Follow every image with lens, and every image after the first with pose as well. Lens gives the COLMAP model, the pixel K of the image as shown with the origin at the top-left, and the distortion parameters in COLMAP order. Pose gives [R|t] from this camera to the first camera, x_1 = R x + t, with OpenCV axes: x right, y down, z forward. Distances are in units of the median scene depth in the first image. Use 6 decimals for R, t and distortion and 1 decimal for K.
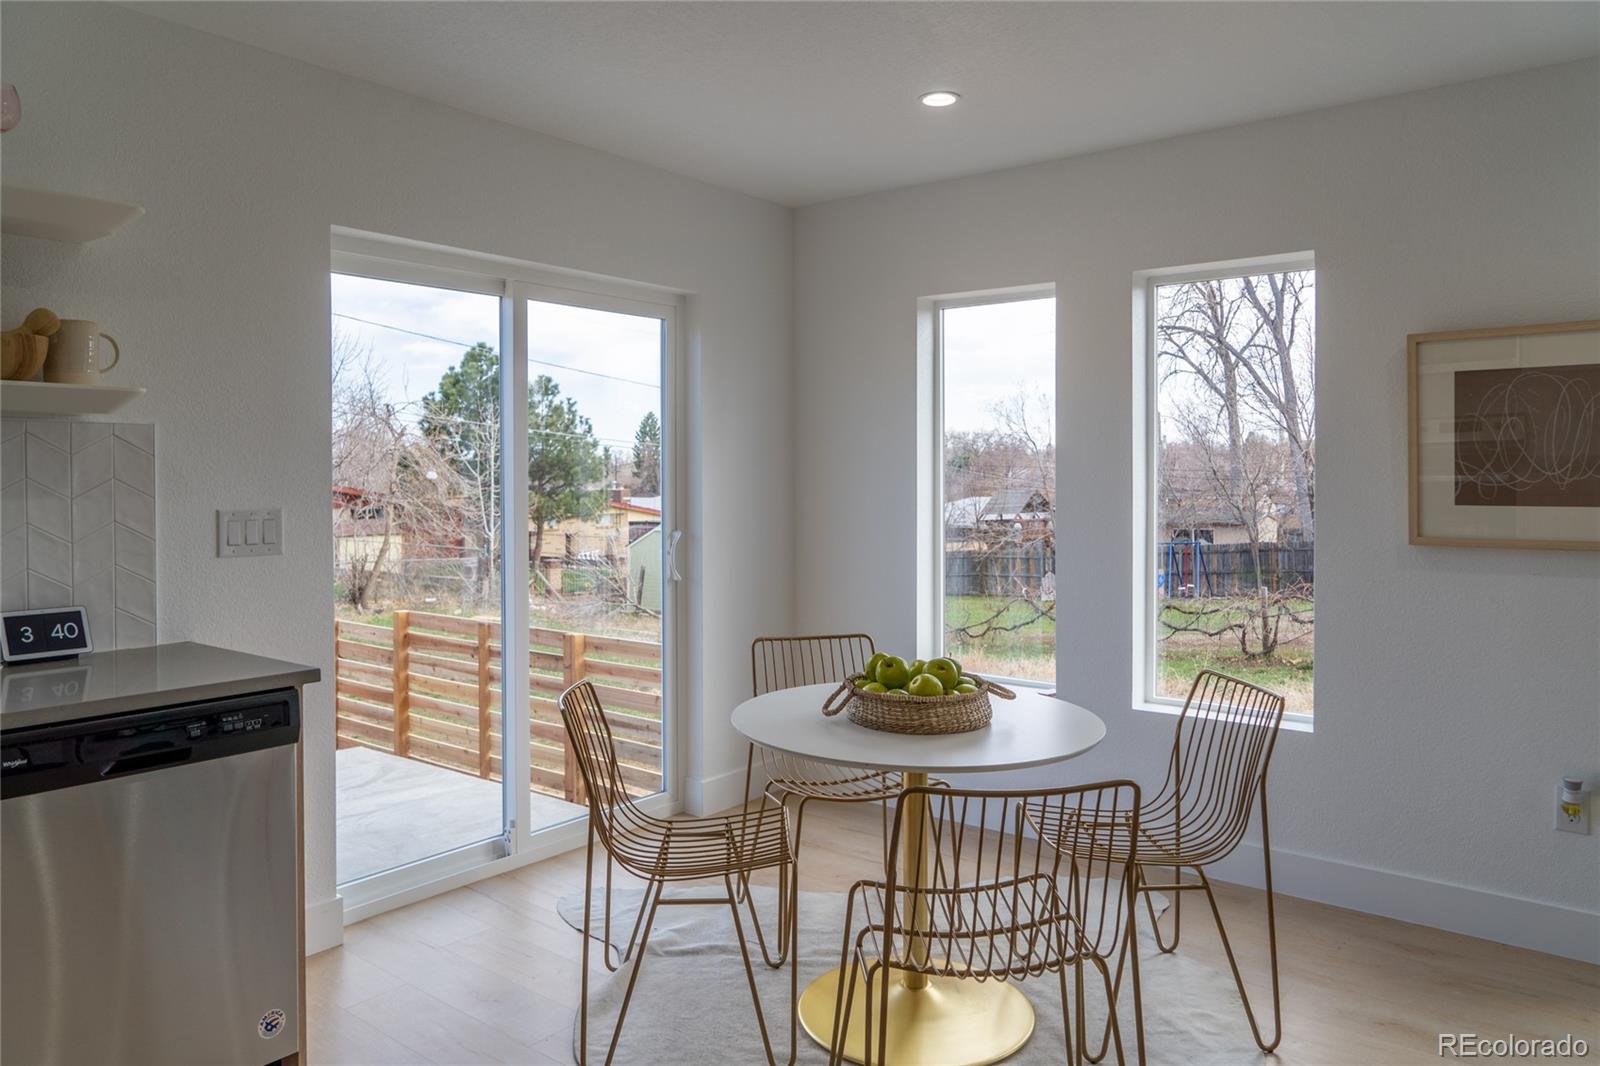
lens RADIAL K [[1093.8, 0, 825.8], [0, 1093.8, 487.4], [0, 0, 1]] dist [-0.018446, 0.006775]
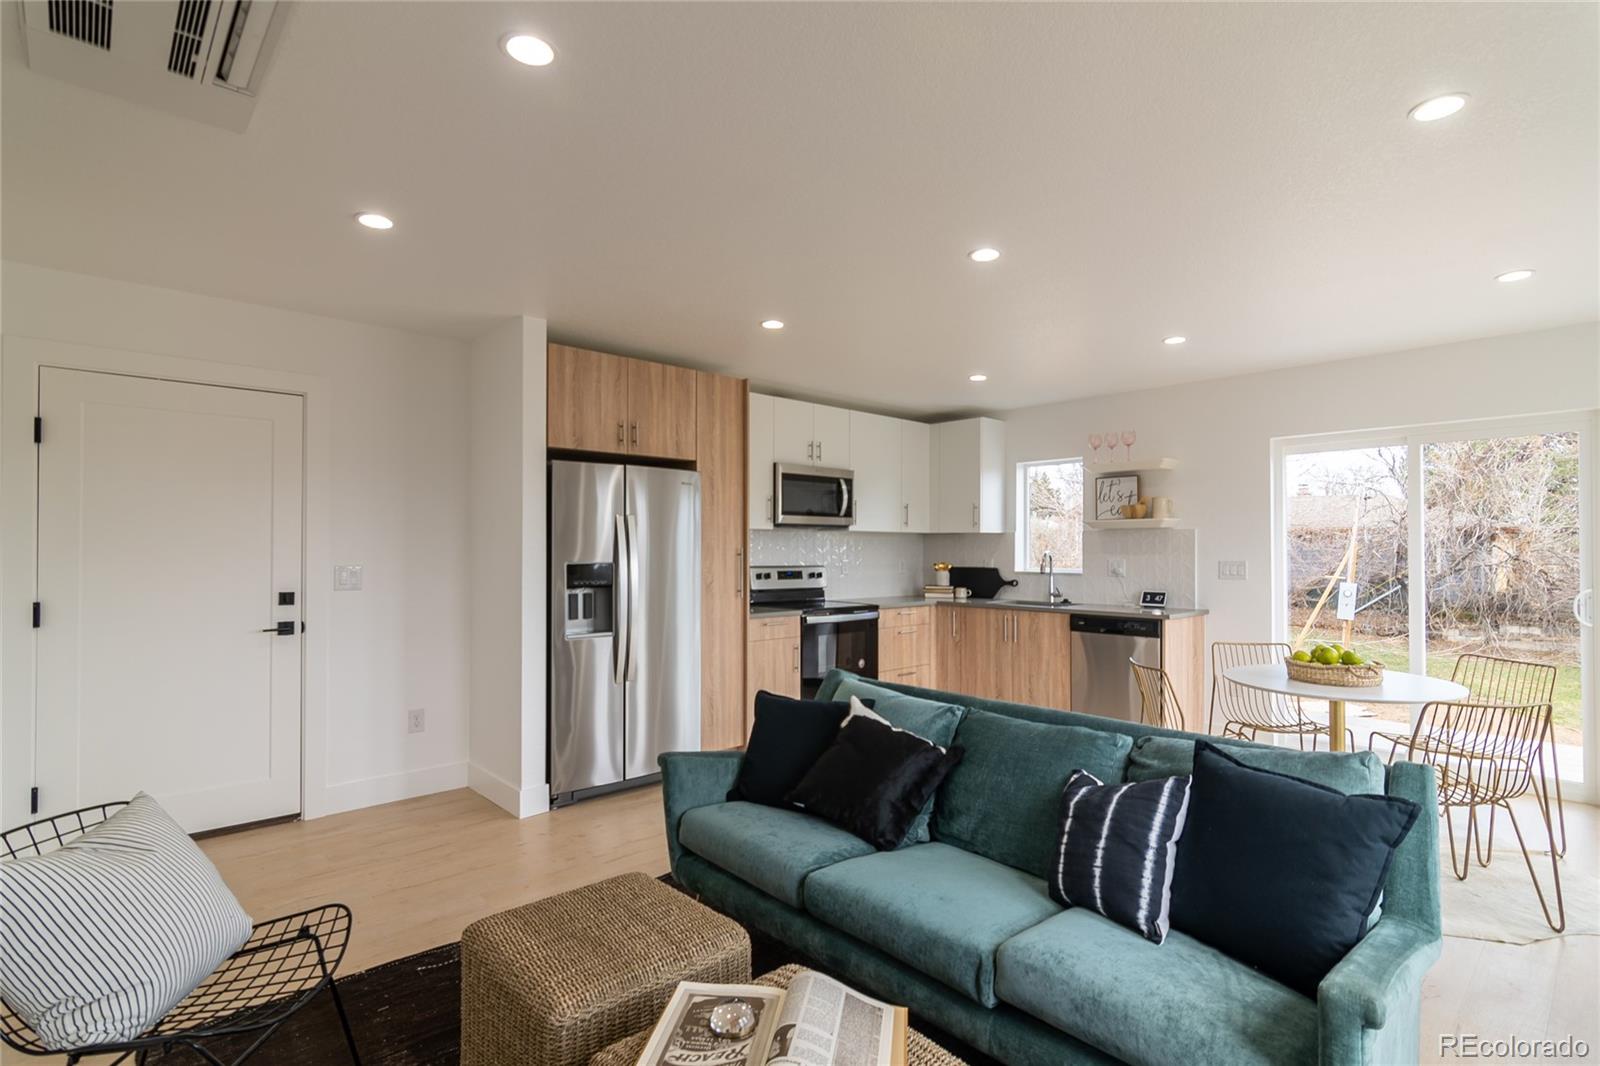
lens RADIAL K [[788.0, 0, 813.0], [0, 788.0, 543.8], [0, 0, 1]] dist [-0.005121, -0.003759]
pose [[-0.148048, -0.005667, -0.988964, 1.105311], [-0.010746, 0.999934, -0.004121, -0.001243], [0.988922, 0.010018, -0.148100, 0.241024]]
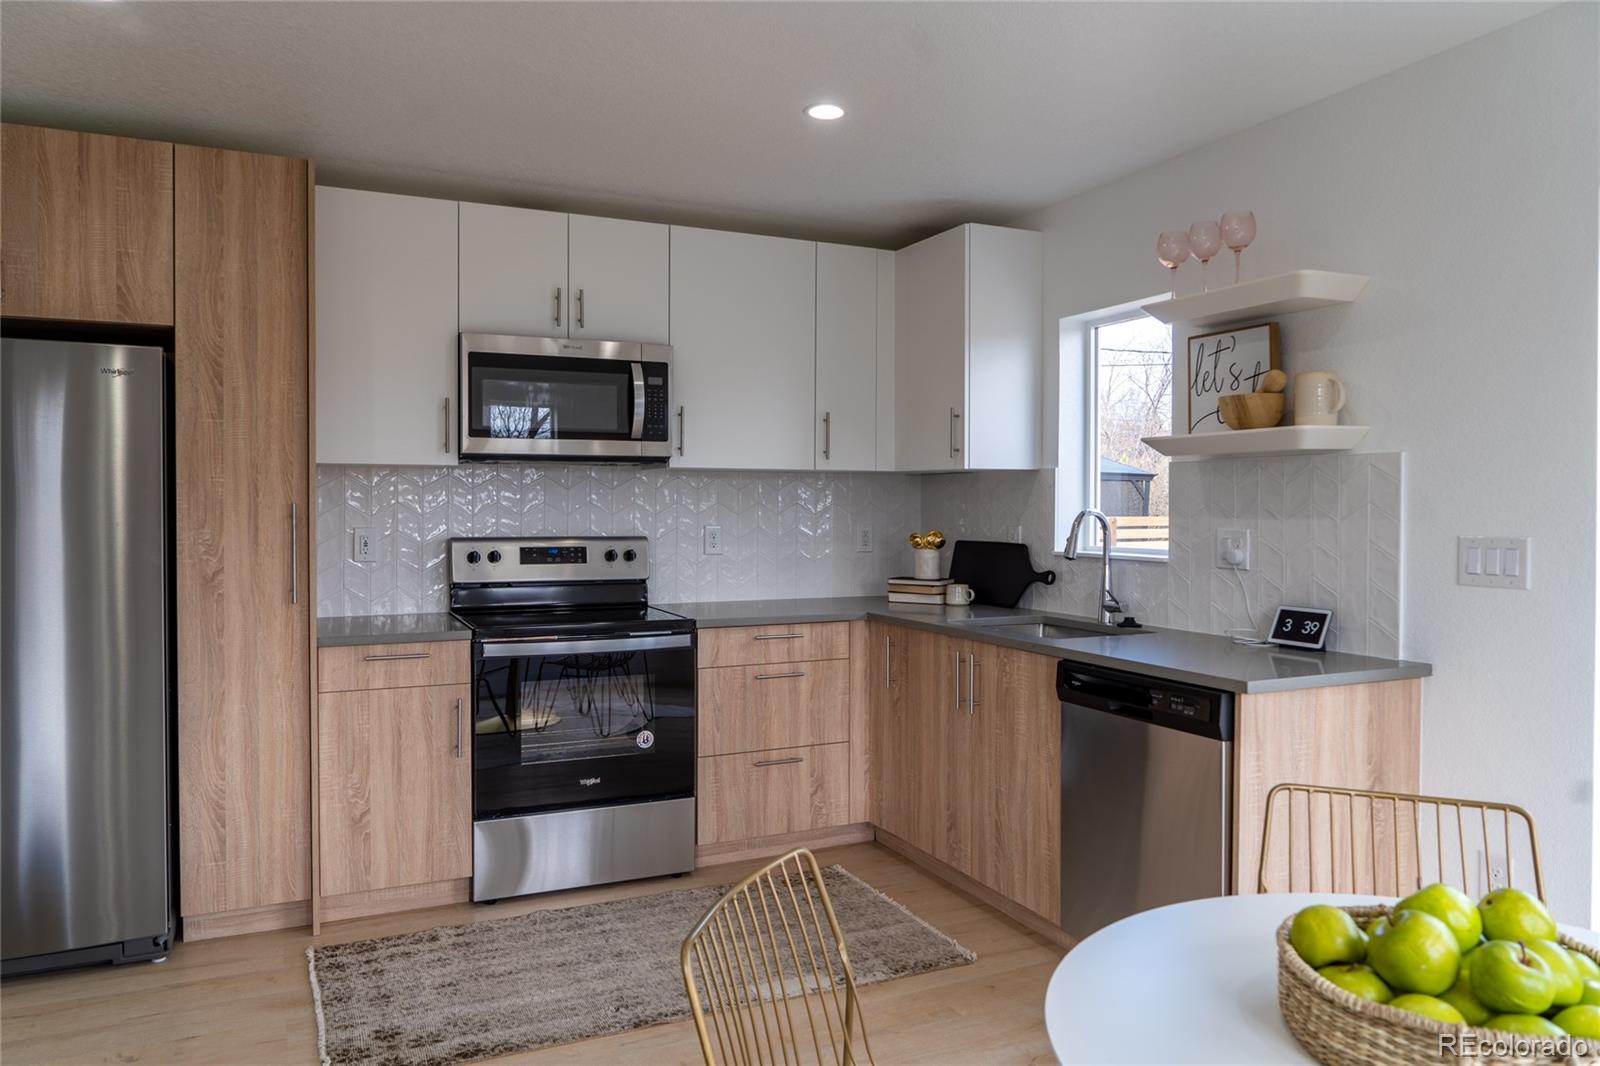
lens RADIAL K [[1093.8, 0, 799.0], [0, 1093.8, 521.9], [0, 0, 1]] dist [-0.018446, 0.006775]
pose [[-0.453408, 0.016584, -0.891149, 0.439730], [-0.008652, 0.999698, 0.023006, -0.007046], [0.891261, 0.018141, -0.453128, 0.697088]]
